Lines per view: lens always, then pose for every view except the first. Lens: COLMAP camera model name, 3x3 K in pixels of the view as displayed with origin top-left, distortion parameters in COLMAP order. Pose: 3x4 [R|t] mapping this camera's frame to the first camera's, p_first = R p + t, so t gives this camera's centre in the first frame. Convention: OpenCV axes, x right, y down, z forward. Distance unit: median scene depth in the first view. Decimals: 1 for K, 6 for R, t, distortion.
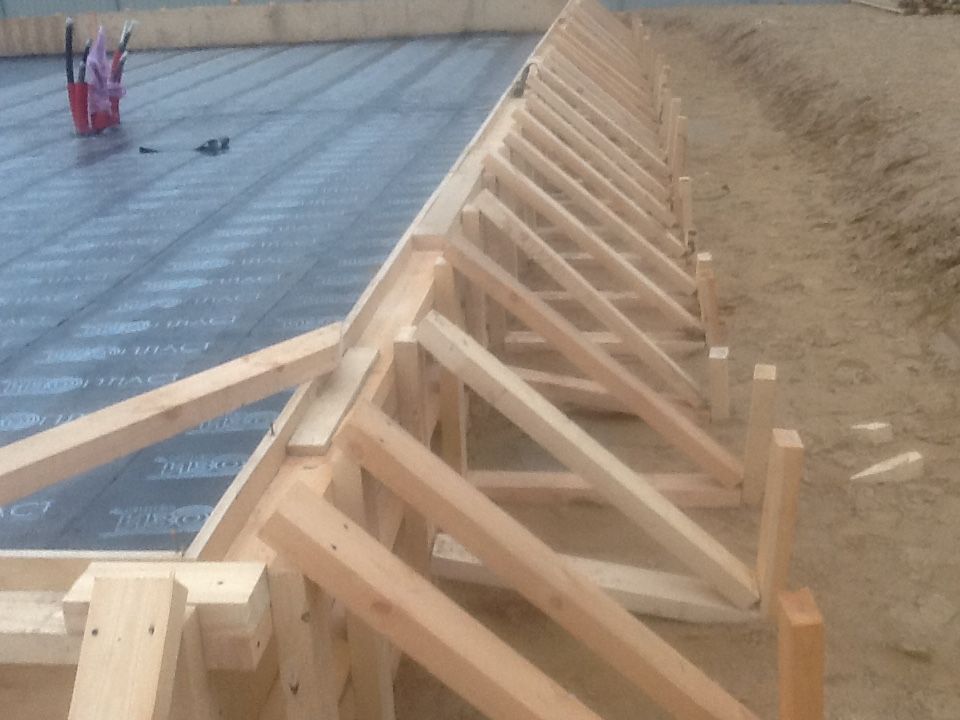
lens RADIAL K [[1199.2, 0, 481.8], [0, 1199.2, 358.0], [0, 0, 1]] dist [-0.016828, 0.000000]
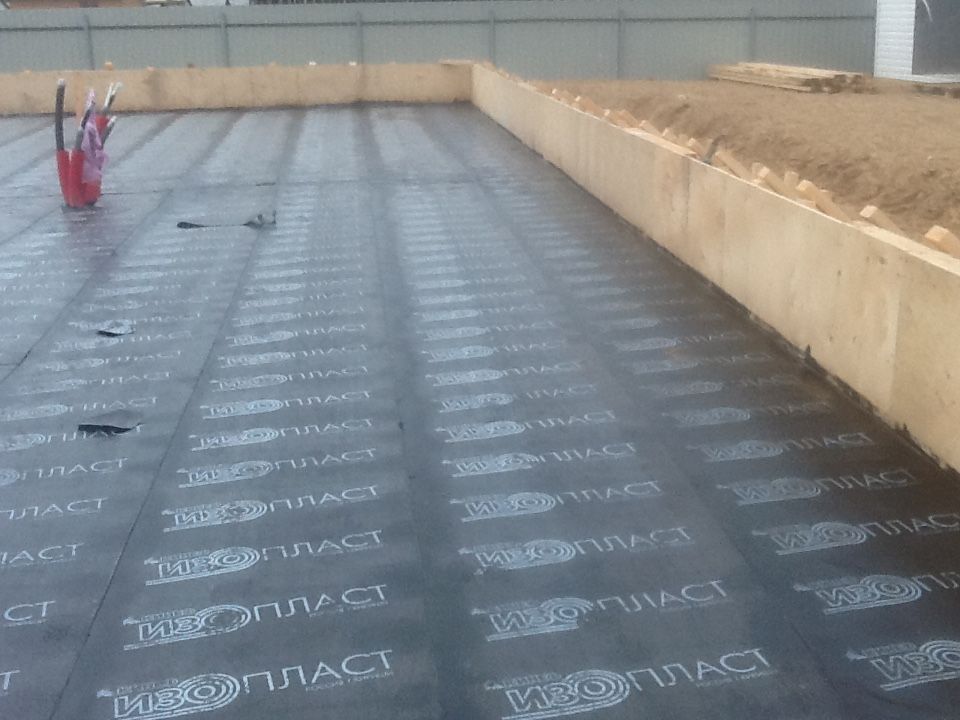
lens RADIAL K [[1199.2, 0, 478.7], [0, 1199.2, 362.2], [0, 0, 1]] dist [-0.016828, 0.000000]
pose [[0.975826, -0.029447, 0.216554, -0.196091], [0.041056, 0.997940, -0.049305, -0.012604], [-0.214656, 0.057004, 0.975025, 0.058715]]
